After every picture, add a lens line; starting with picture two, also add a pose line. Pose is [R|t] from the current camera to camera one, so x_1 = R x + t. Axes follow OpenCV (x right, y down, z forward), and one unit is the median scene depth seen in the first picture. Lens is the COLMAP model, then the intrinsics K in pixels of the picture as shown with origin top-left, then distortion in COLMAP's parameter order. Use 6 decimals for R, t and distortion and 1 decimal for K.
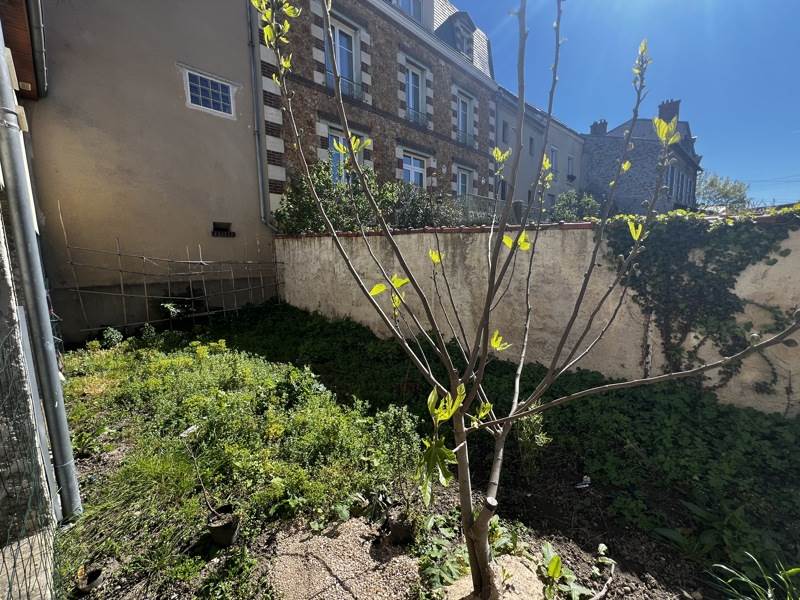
lens RADIAL K [[318.6, 0, 398.6], [0, 318.6, 299.7], [0, 0, 1]] dist [0.000264, 0.000084]
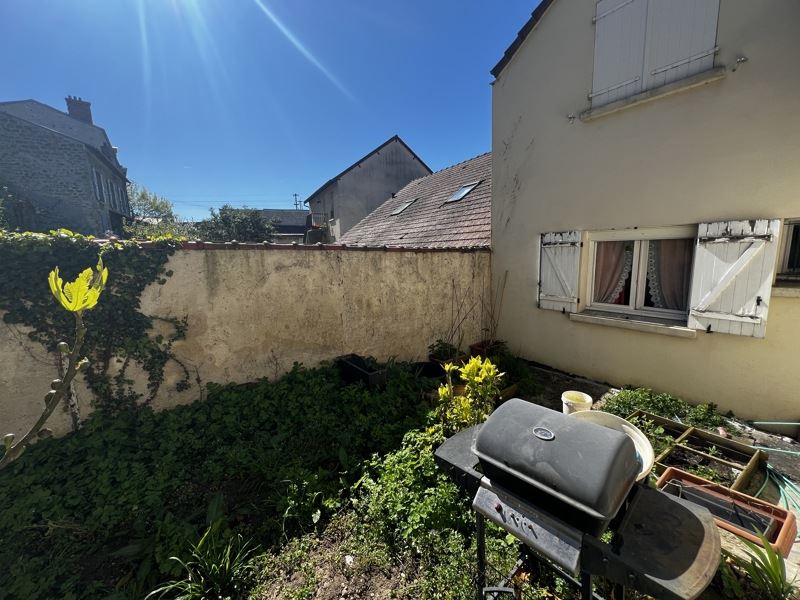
lens RADIAL K [[318.6, 0, 397.5], [0, 318.6, 298.5], [0, 0, 1]] dist [0.000264, 0.000084]
pose [[0.167319, -0.135476, 0.976550, 0.147478], [0.155967, 0.981678, 0.109464, -0.046732], [-0.973488, 0.133994, 0.185383, -0.048787]]
